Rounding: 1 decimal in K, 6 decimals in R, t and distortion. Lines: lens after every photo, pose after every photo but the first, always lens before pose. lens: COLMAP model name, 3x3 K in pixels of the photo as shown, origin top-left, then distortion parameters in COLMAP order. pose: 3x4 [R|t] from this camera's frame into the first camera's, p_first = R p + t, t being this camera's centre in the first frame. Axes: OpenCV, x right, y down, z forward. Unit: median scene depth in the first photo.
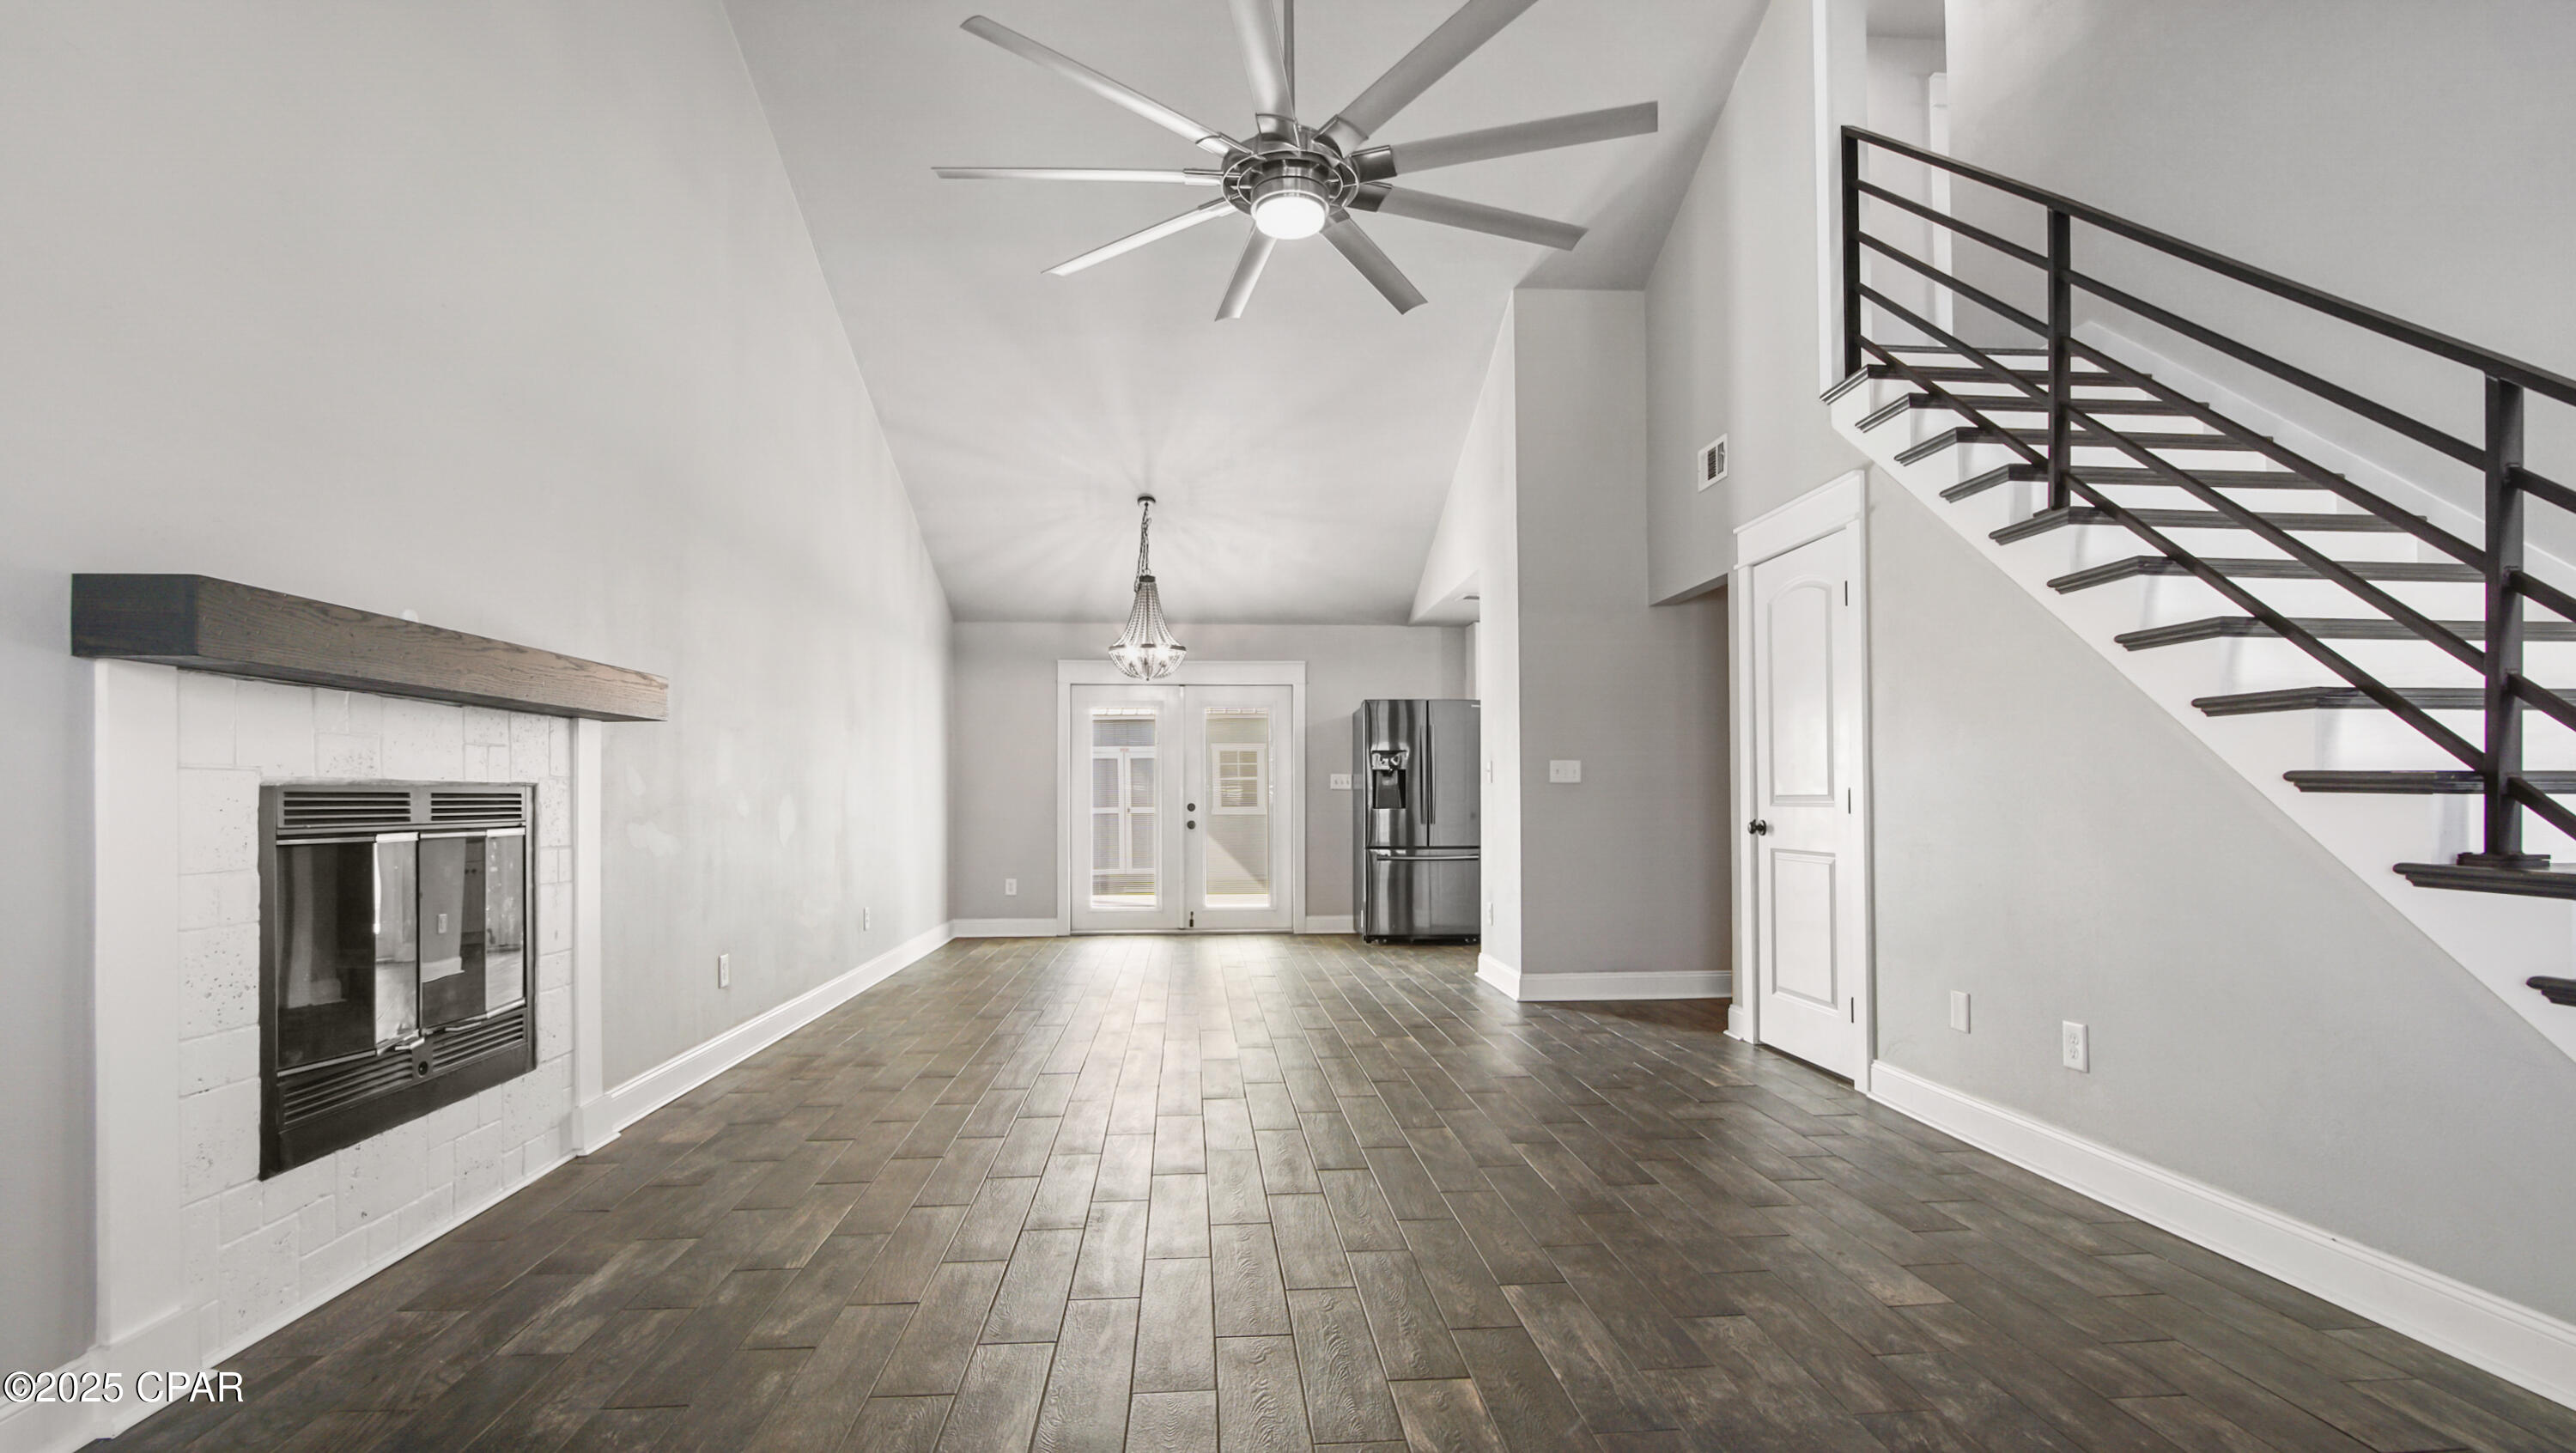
lens RADIAL K [[1199.1, 0, 1286.1], [0, 1199.1, 782.4], [0, 0, 1]] dist [-0.010575, 0.000923]
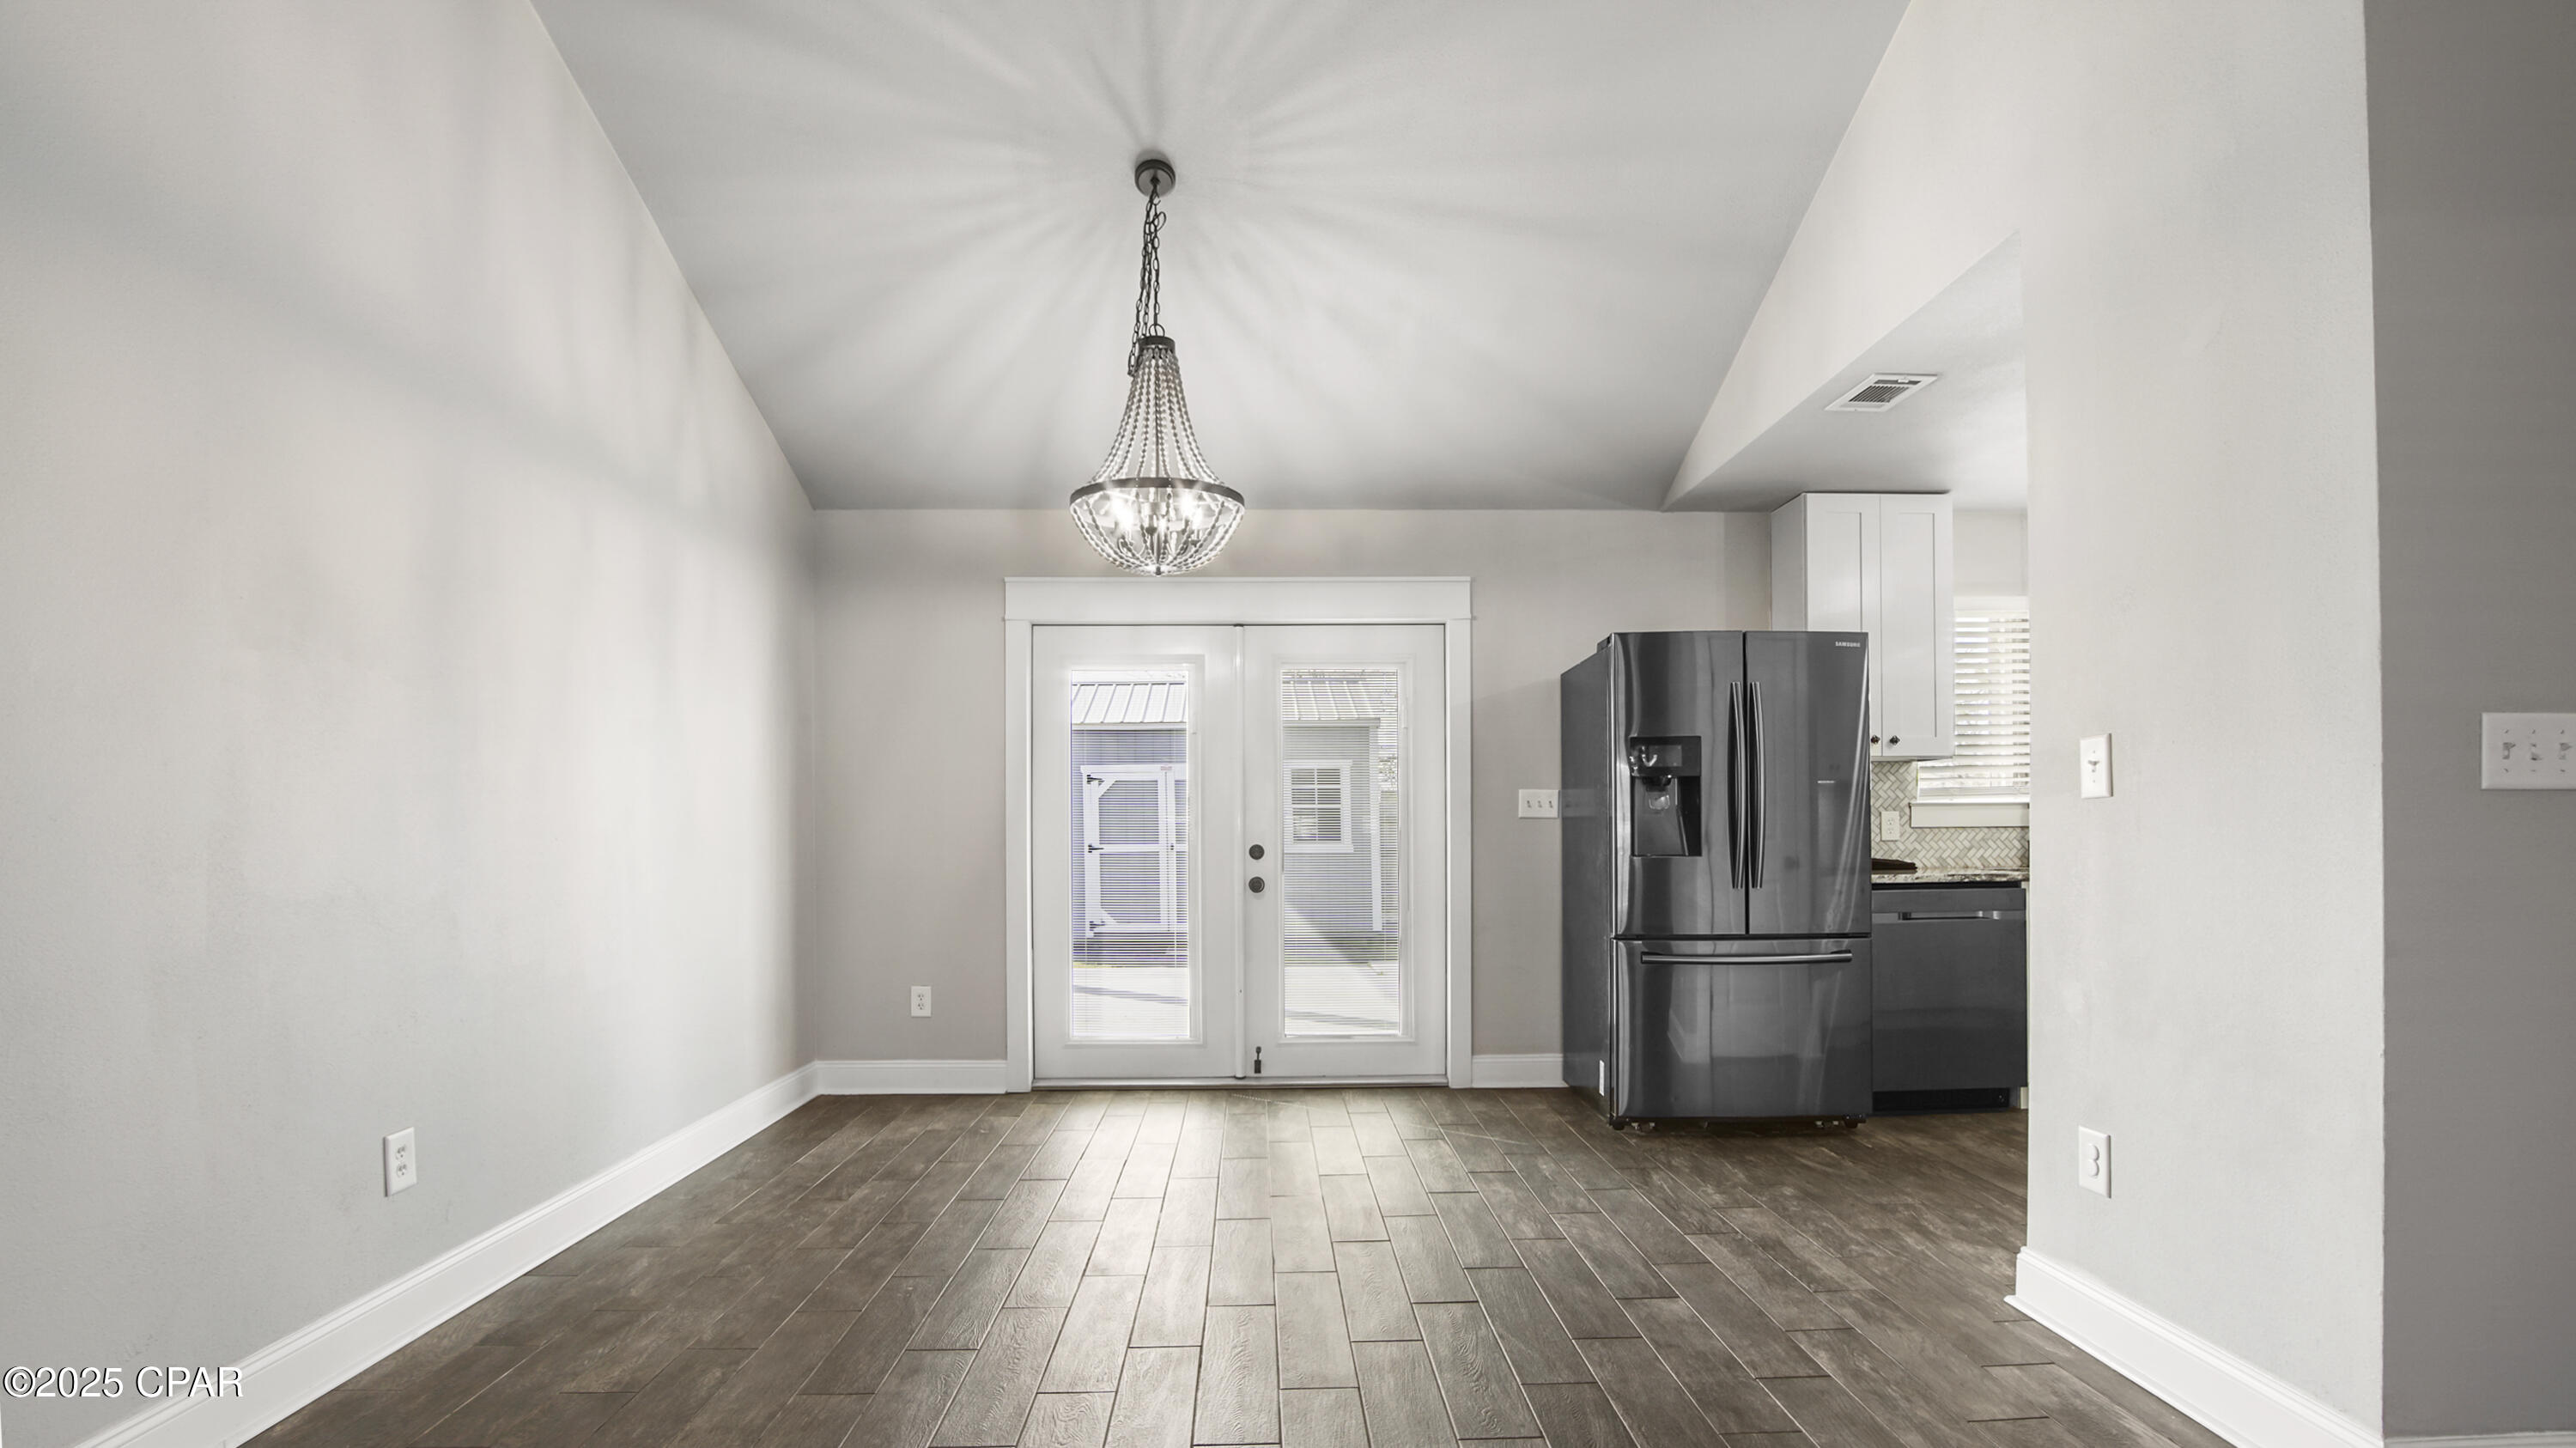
lens RADIAL K [[1199.1, 0, 1286.1], [0, 1199.1, 779.9], [0, 0, 1]] dist [-0.010575, 0.000923]
pose [[0.998659, -0.007560, -0.051225, -0.039069], [0.006162, 0.999606, -0.027395, 0.002886], [0.051412, 0.027043, 0.998311, 0.473205]]
